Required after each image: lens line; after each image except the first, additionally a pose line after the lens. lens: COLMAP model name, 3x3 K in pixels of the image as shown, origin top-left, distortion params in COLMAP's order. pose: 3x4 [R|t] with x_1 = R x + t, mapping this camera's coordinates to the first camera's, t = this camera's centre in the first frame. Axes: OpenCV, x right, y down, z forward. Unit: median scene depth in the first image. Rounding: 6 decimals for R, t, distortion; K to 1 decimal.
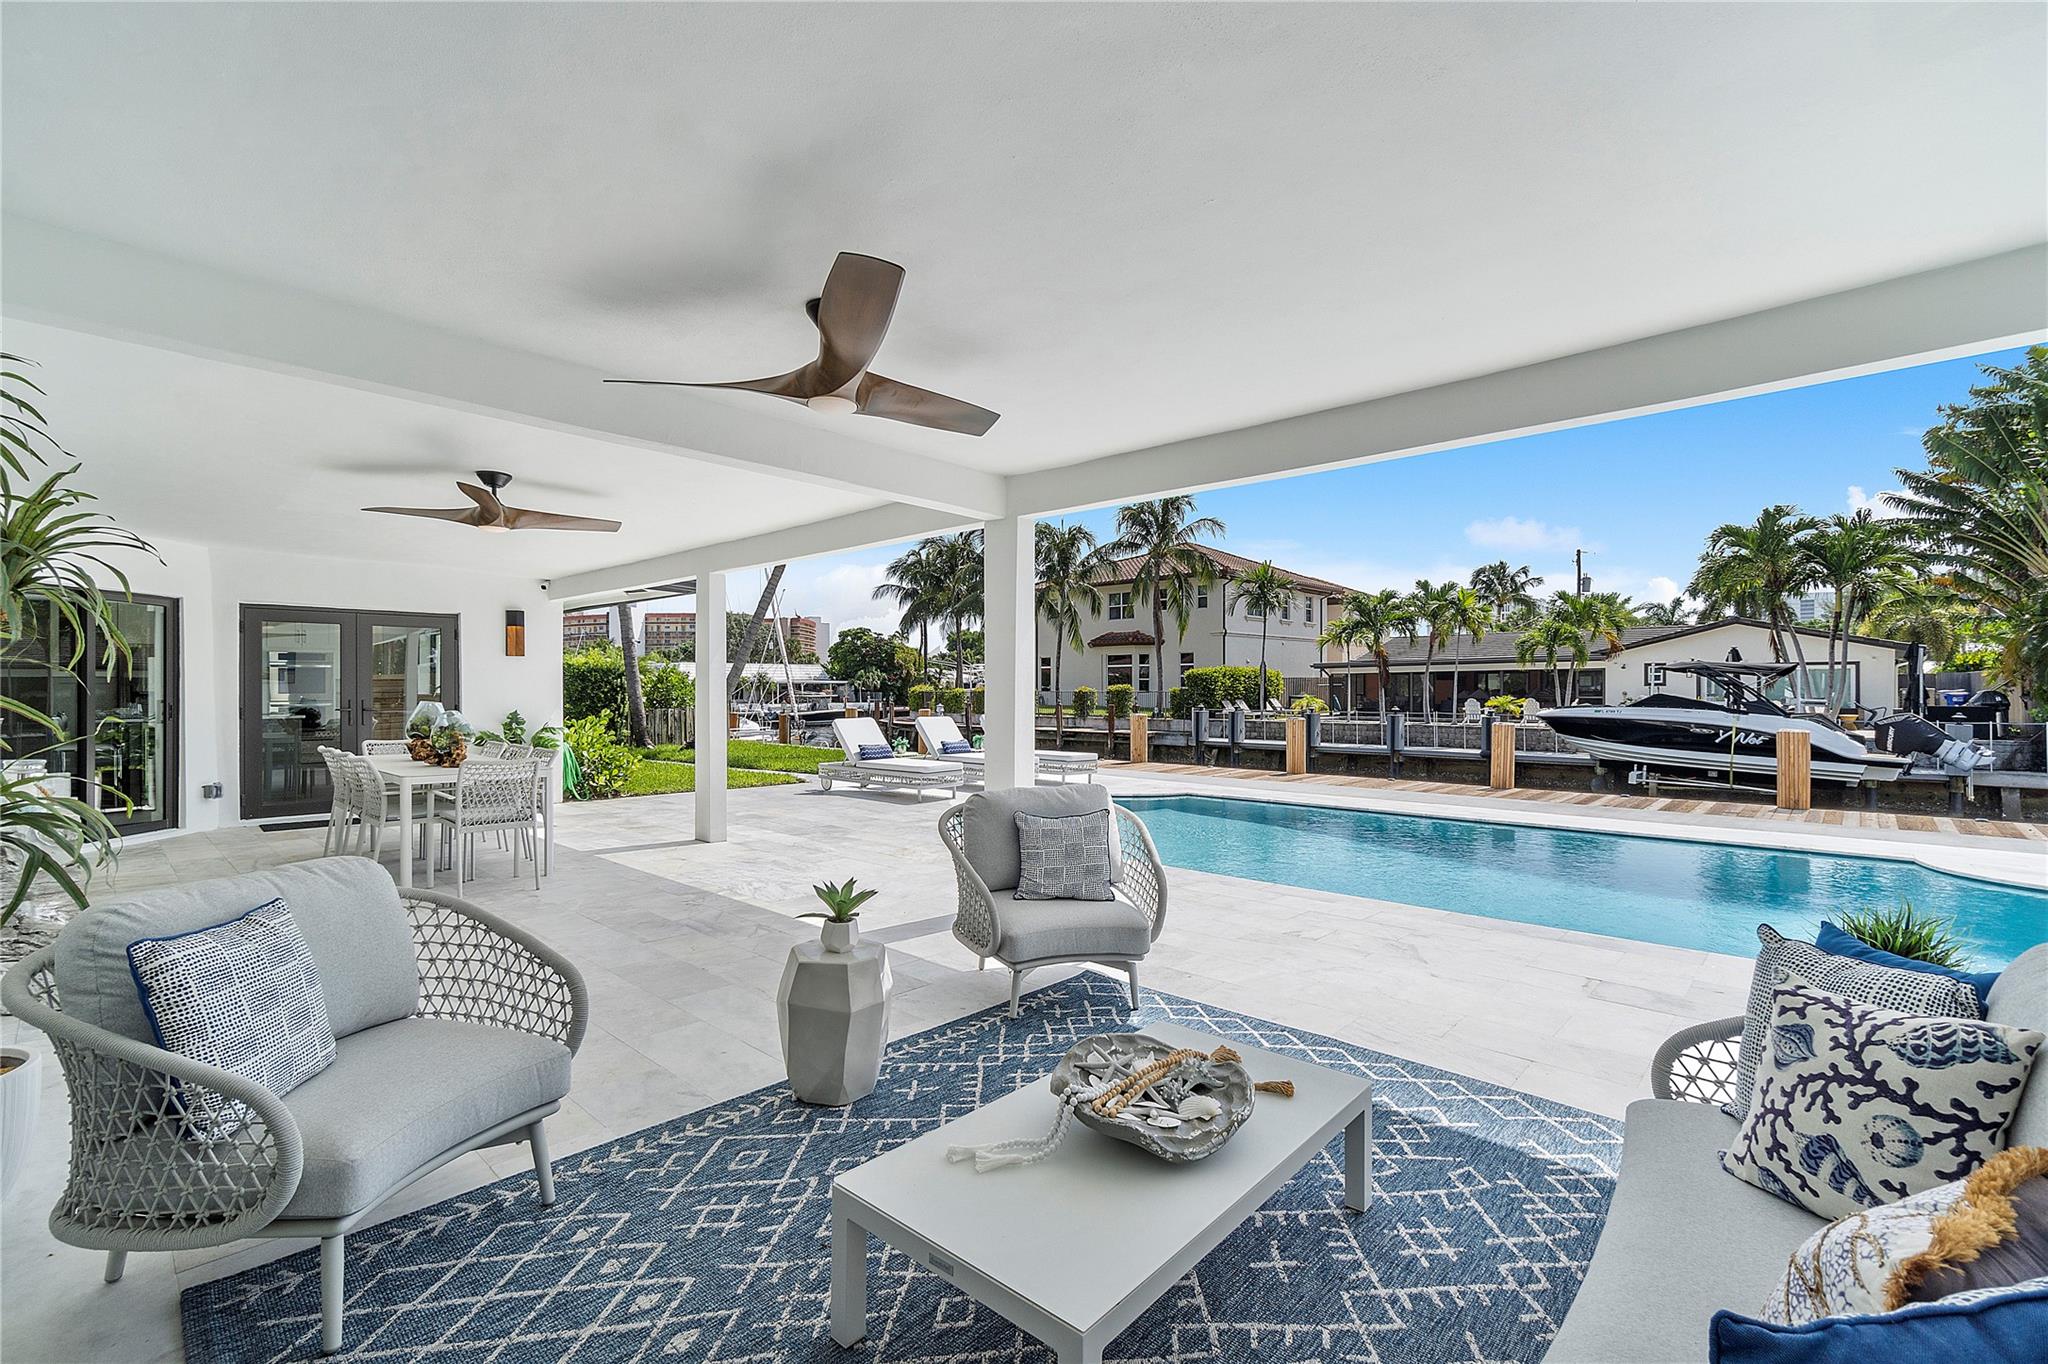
lens RADIAL K [[882.3, 0, 1020.0], [0, 882.3, 686.7], [0, 0, 1]] dist [-0.003731, 0.000596]
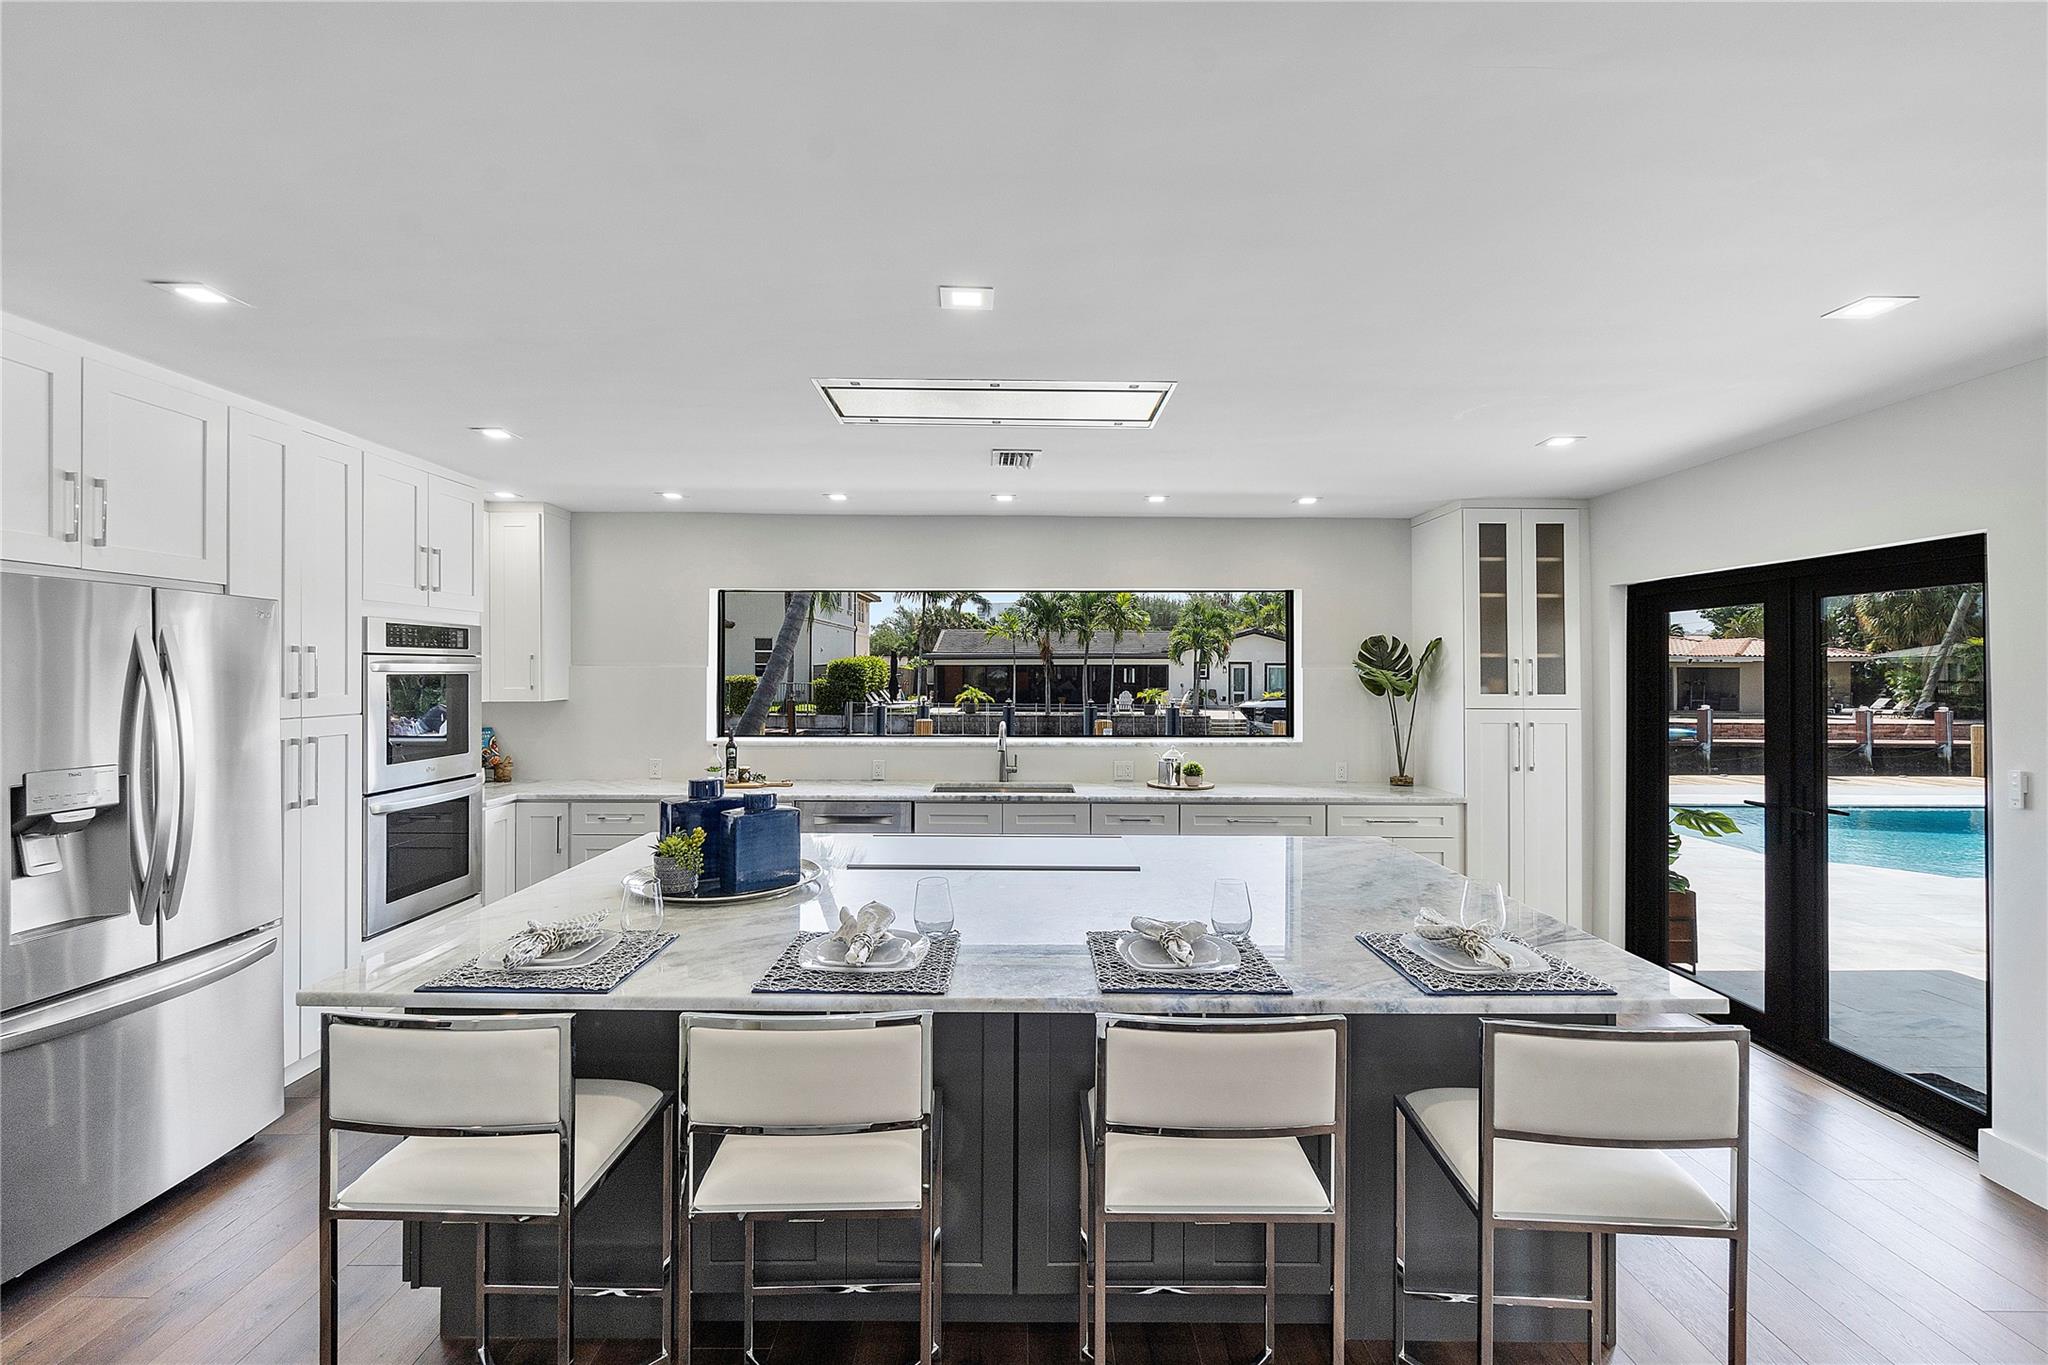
lens RADIAL K [[886.0, 0, 1022.5], [0, 886.0, 665.0], [0, 0, 1]] dist [0.003145, 0.000479]
pose [[0.728455, 0.010945, 0.685006, -0.372367], [-0.007444, 0.999940, -0.008061, -0.009457], [-0.685053, 0.000772, 0.728493, 0.266651]]
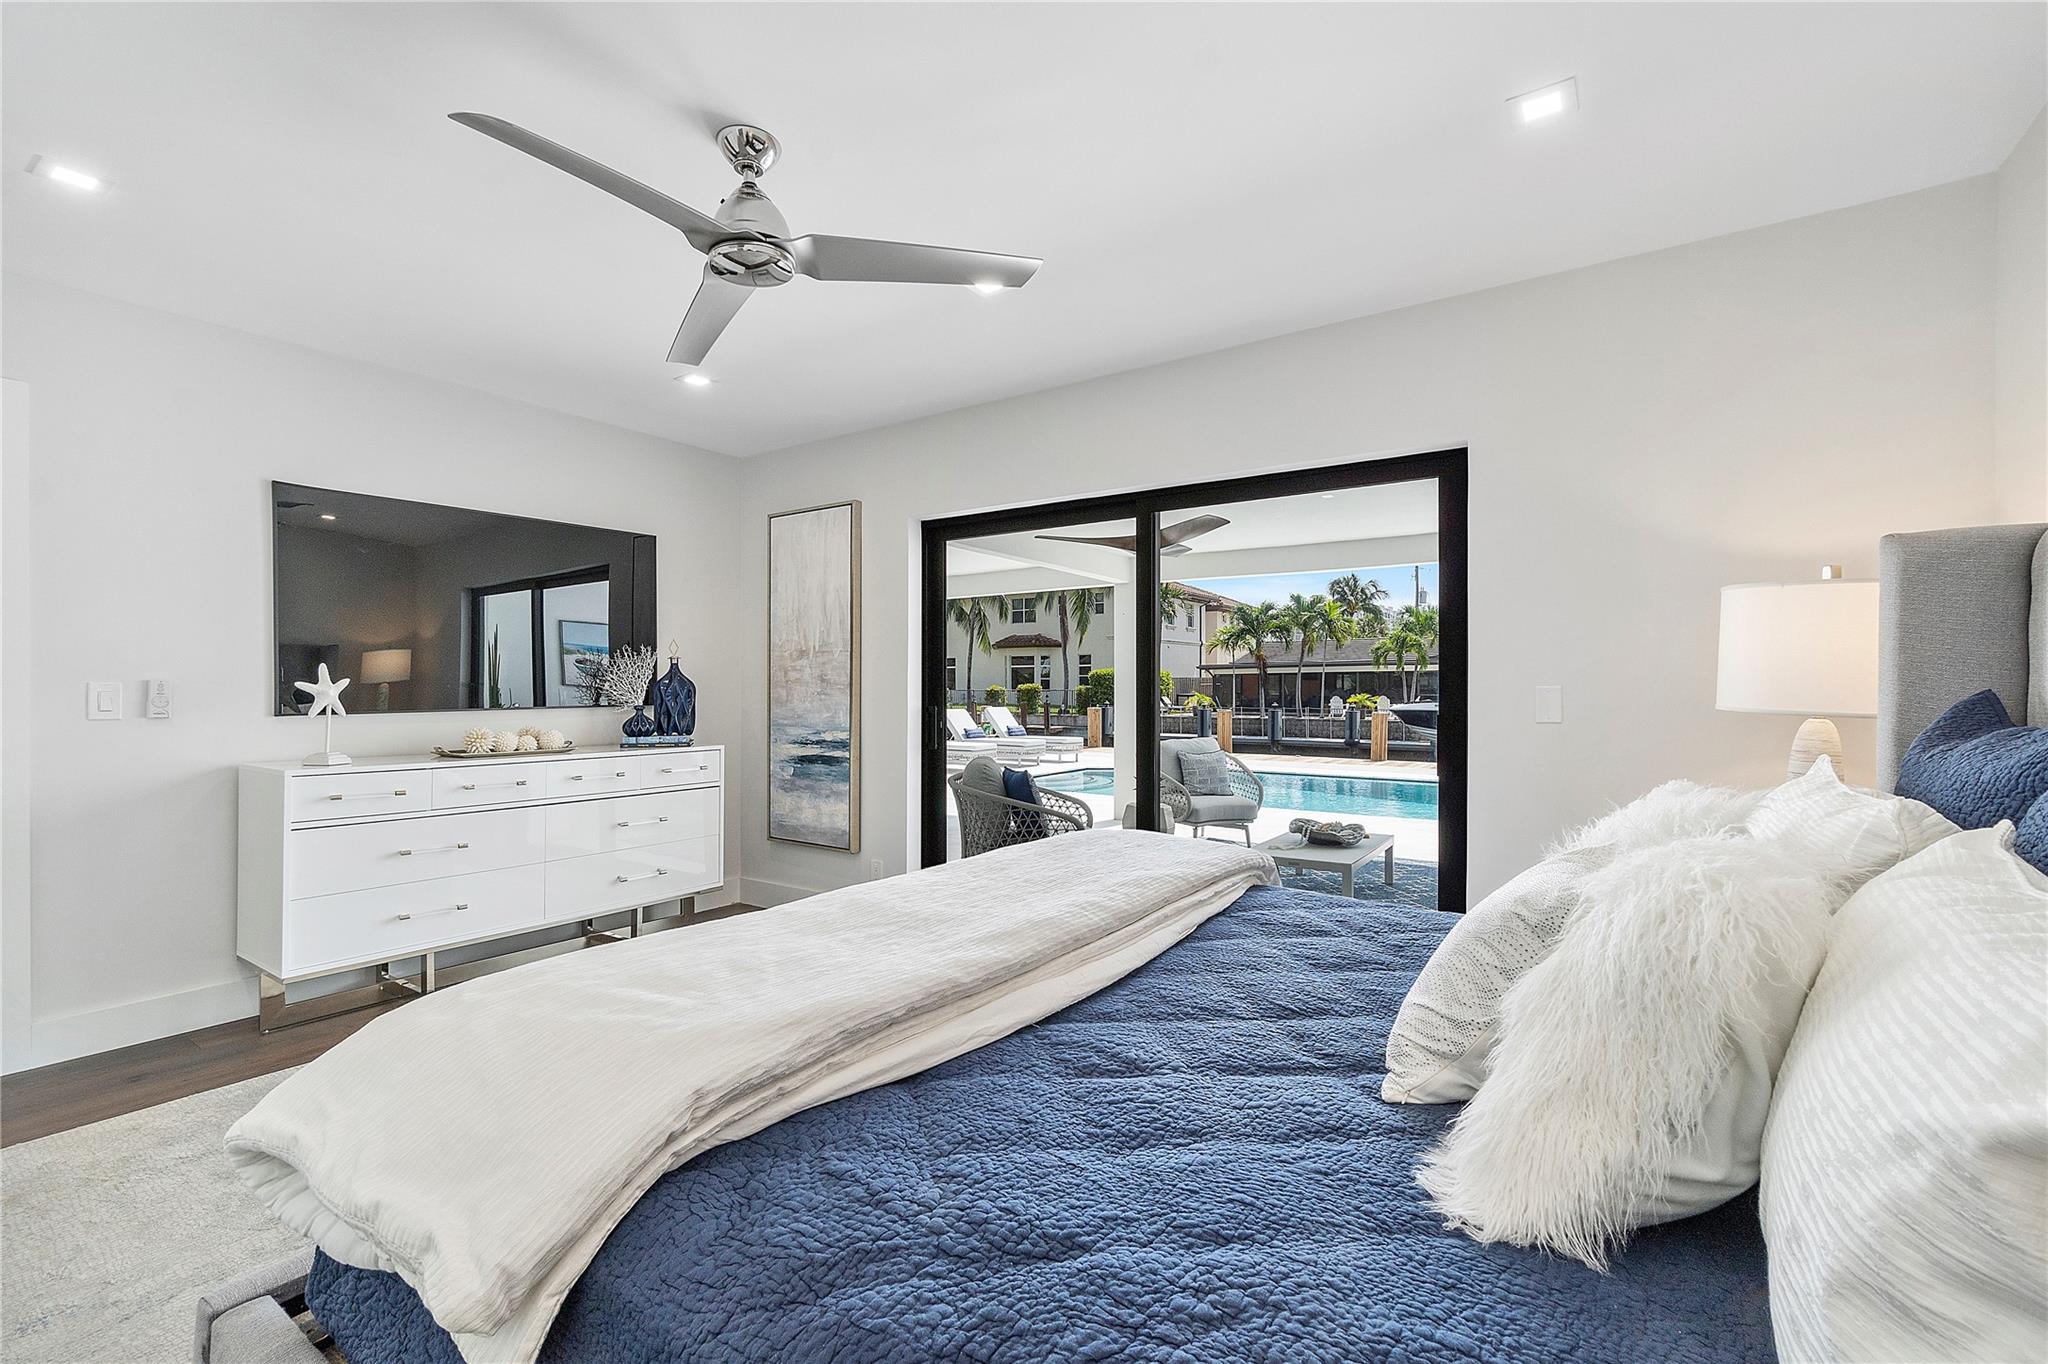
lens RADIAL K [[878.0, 0, 1020.4], [0, 878.0, 681.5], [0, 0, 1]] dist [-0.005124, -0.000472]
pose [[0.989584, 0.001588, 0.143946, -0.072279], [-0.000873, 0.999987, -0.005024, 0.000326], [-0.143953, 0.004846, 0.989573, -0.095781]]
